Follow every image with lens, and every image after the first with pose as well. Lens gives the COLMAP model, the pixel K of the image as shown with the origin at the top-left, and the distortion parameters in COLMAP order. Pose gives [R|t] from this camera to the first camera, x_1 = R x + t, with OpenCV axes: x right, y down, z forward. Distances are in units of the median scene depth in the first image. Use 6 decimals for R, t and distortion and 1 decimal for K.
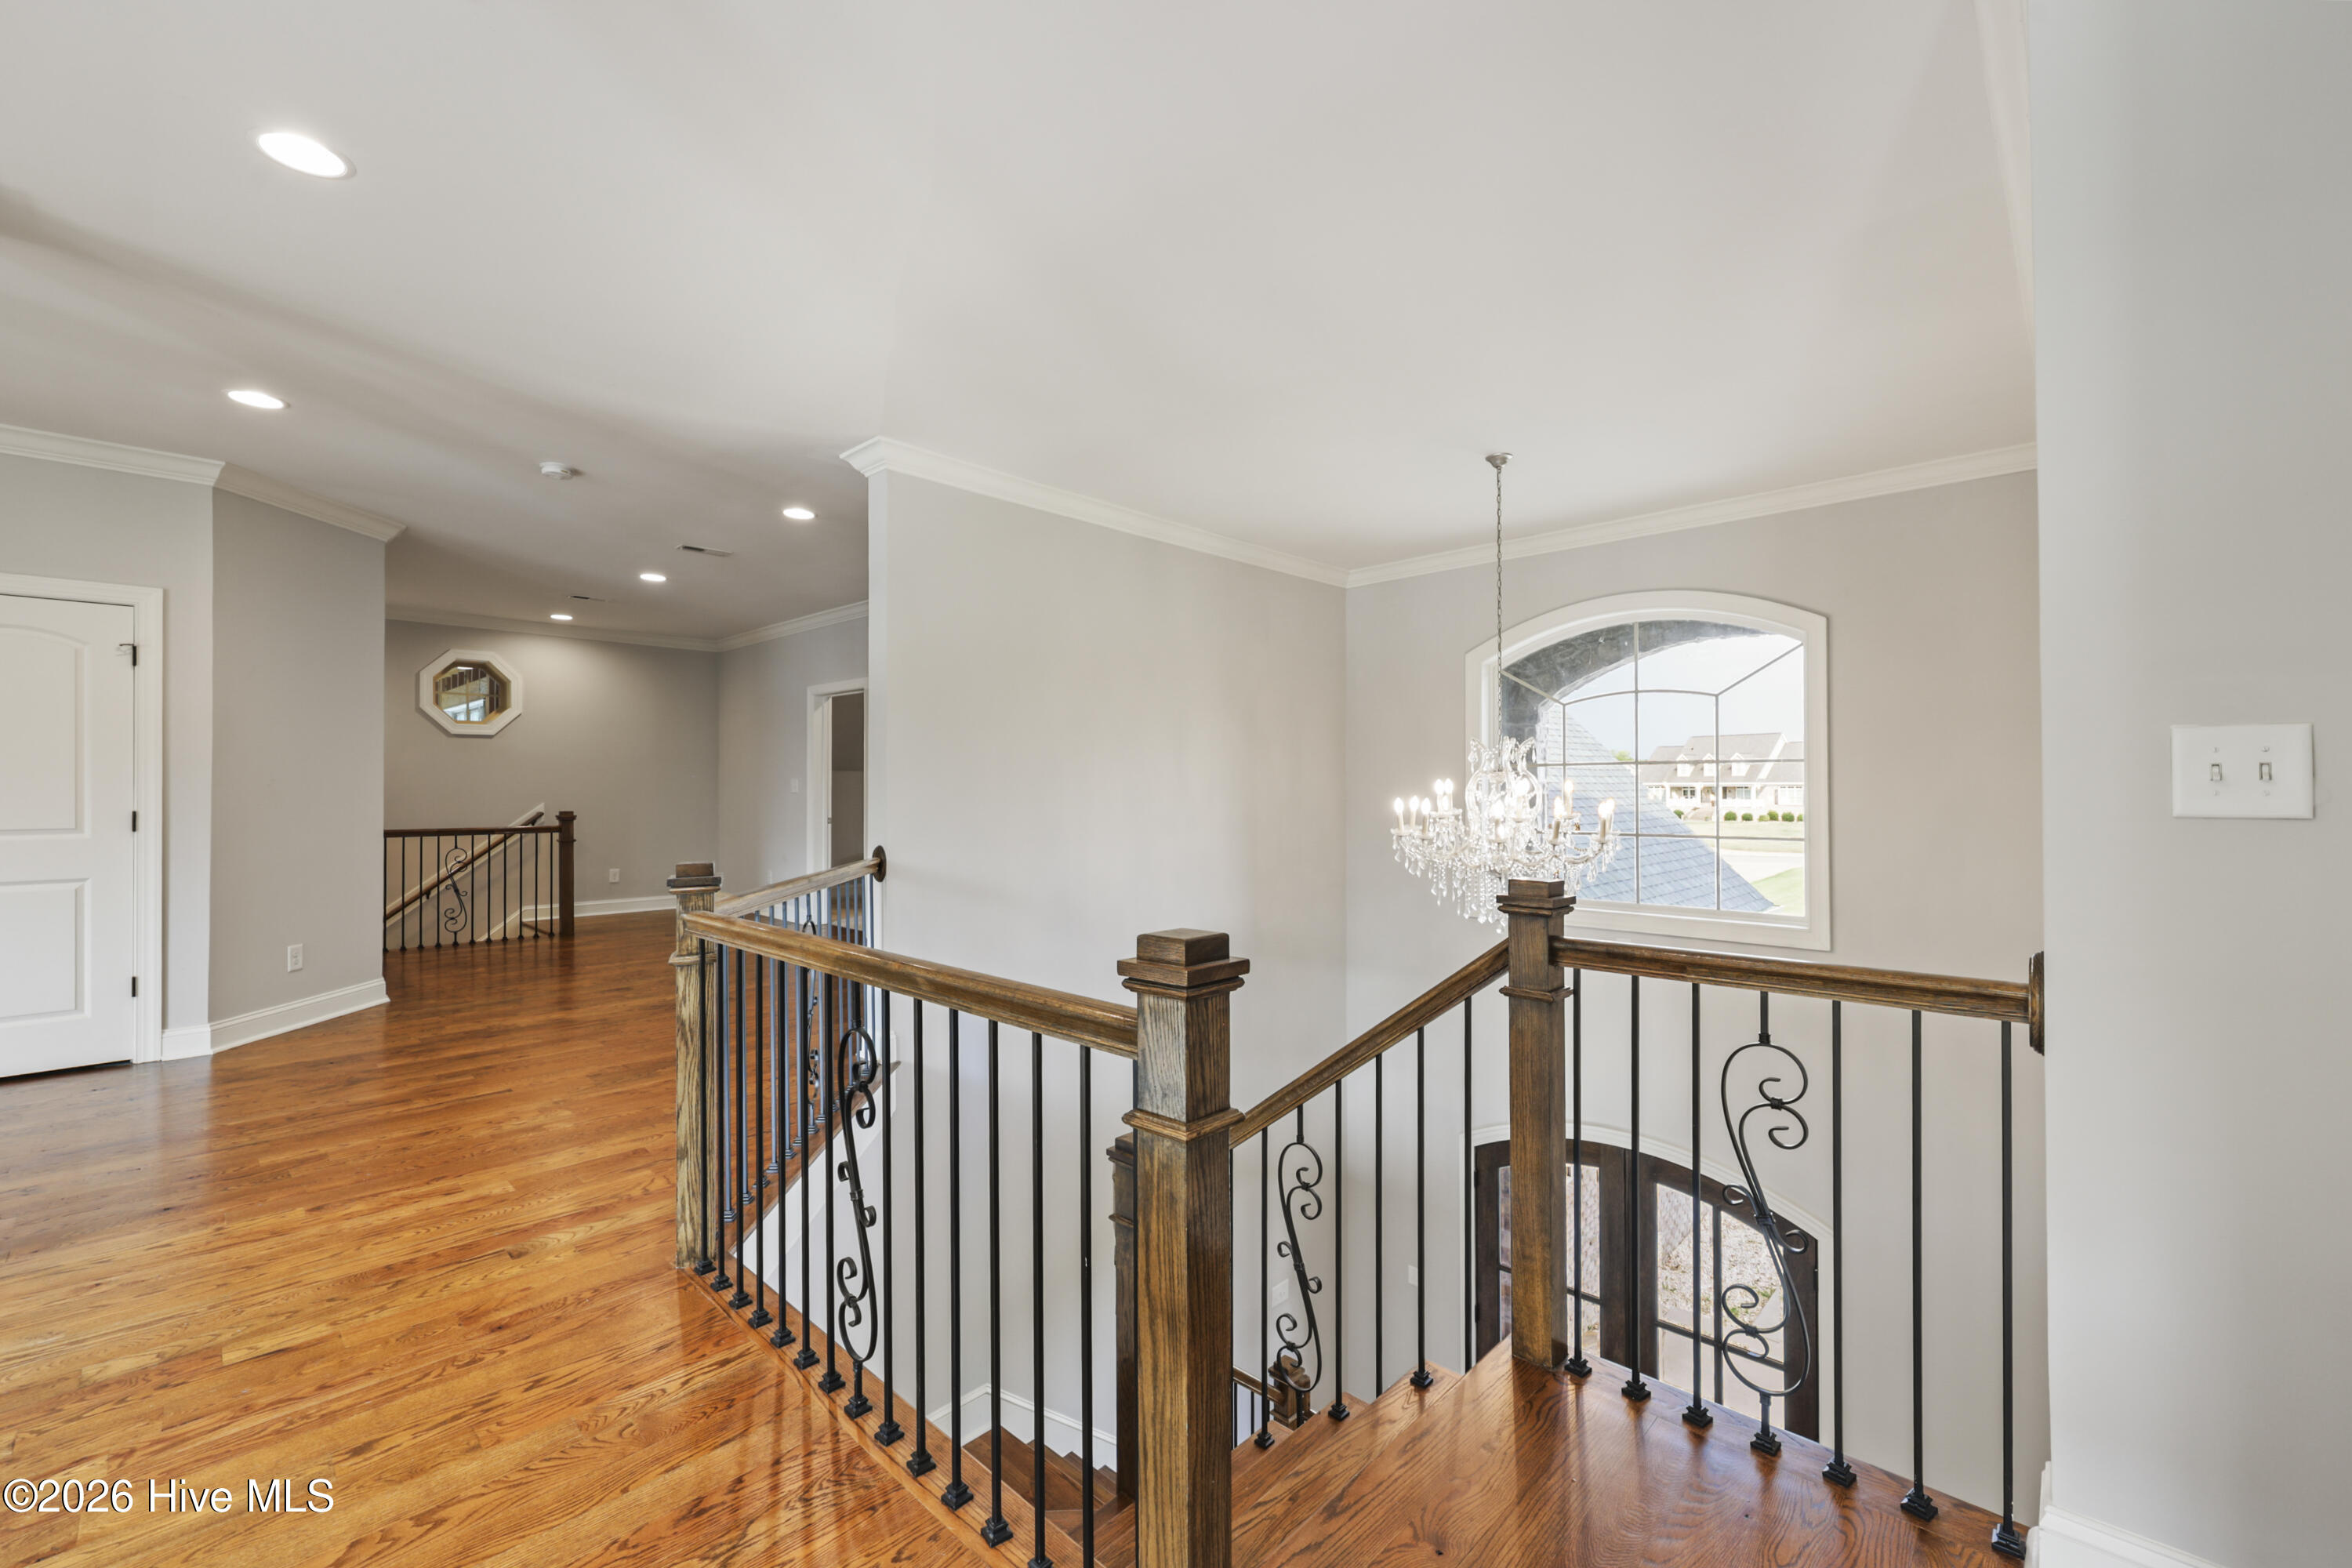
lens RADIAL K [[972.3, 0, 1180.6], [0, 972.3, 789.5], [0, 0, 1]] dist [0.001736, -0.000134]
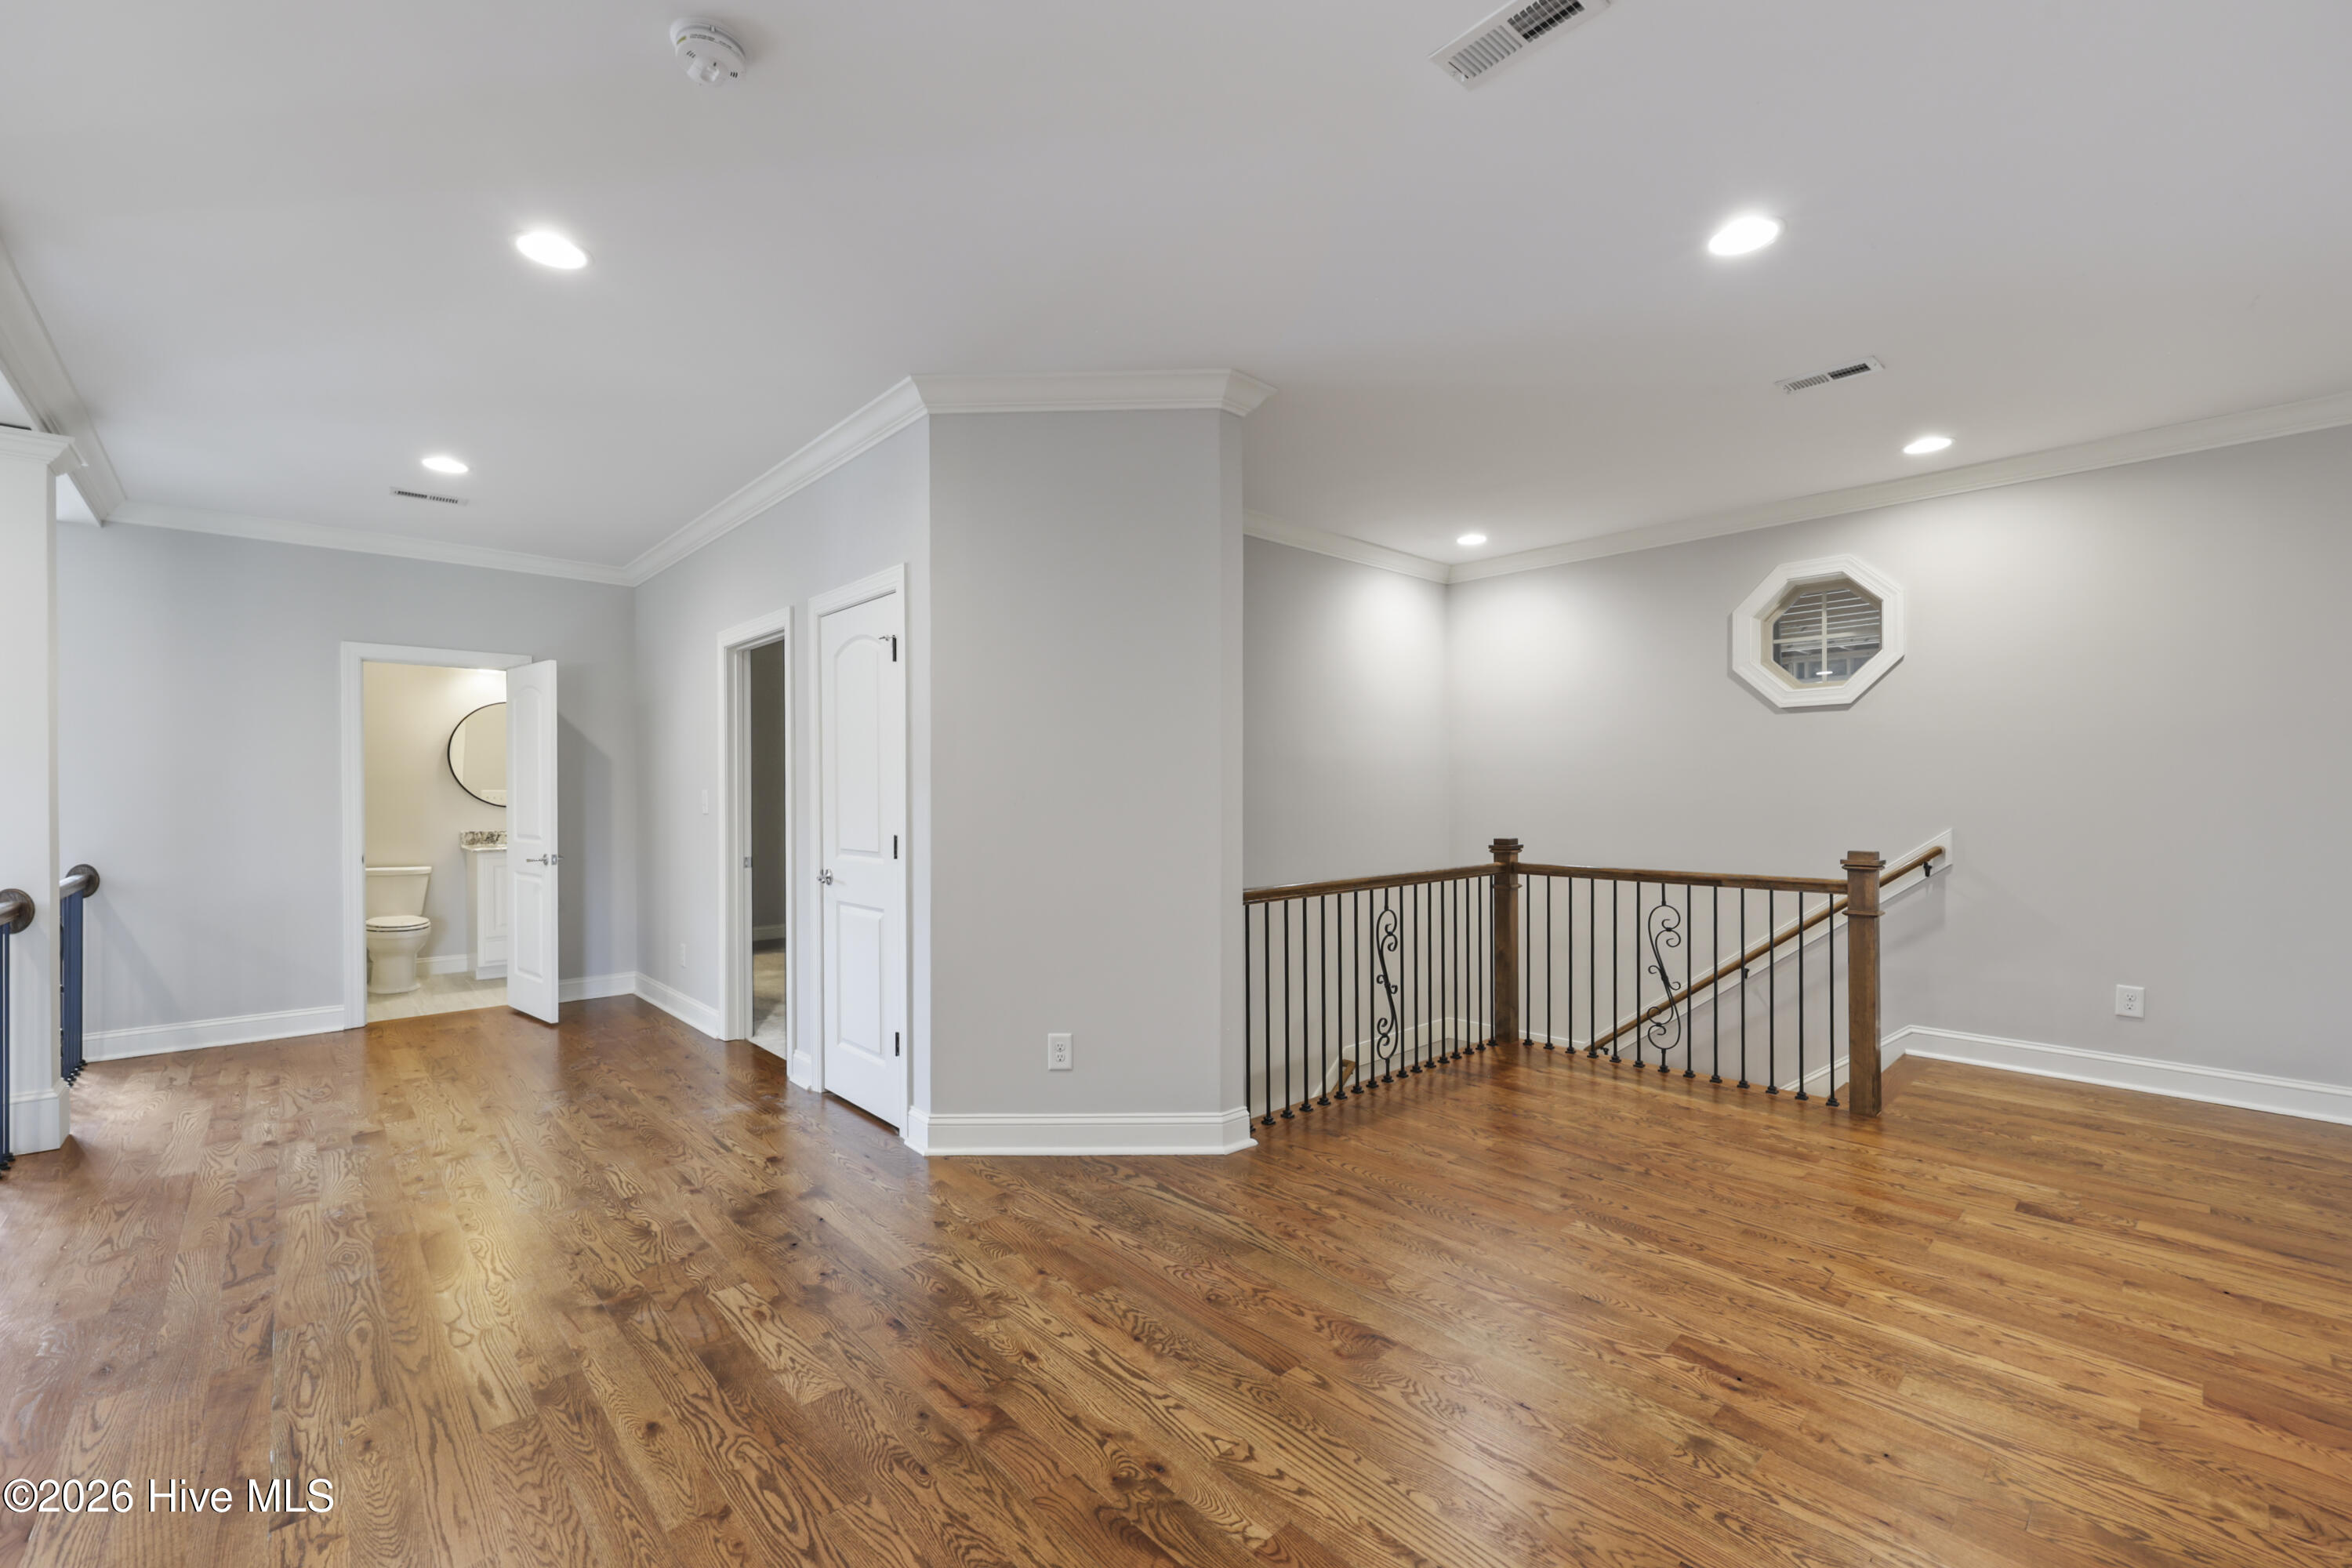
lens RADIAL K [[972.3, 0, 1176.2], [0, 972.3, 807.8], [0, 0, 1]] dist [0.001736, -0.000134]
pose [[-0.091336, -0.004633, -0.995809, -0.135690], [0.004458, 0.999977, -0.005061, 0.002616], [0.995810, -0.004901, -0.091313, 0.693169]]
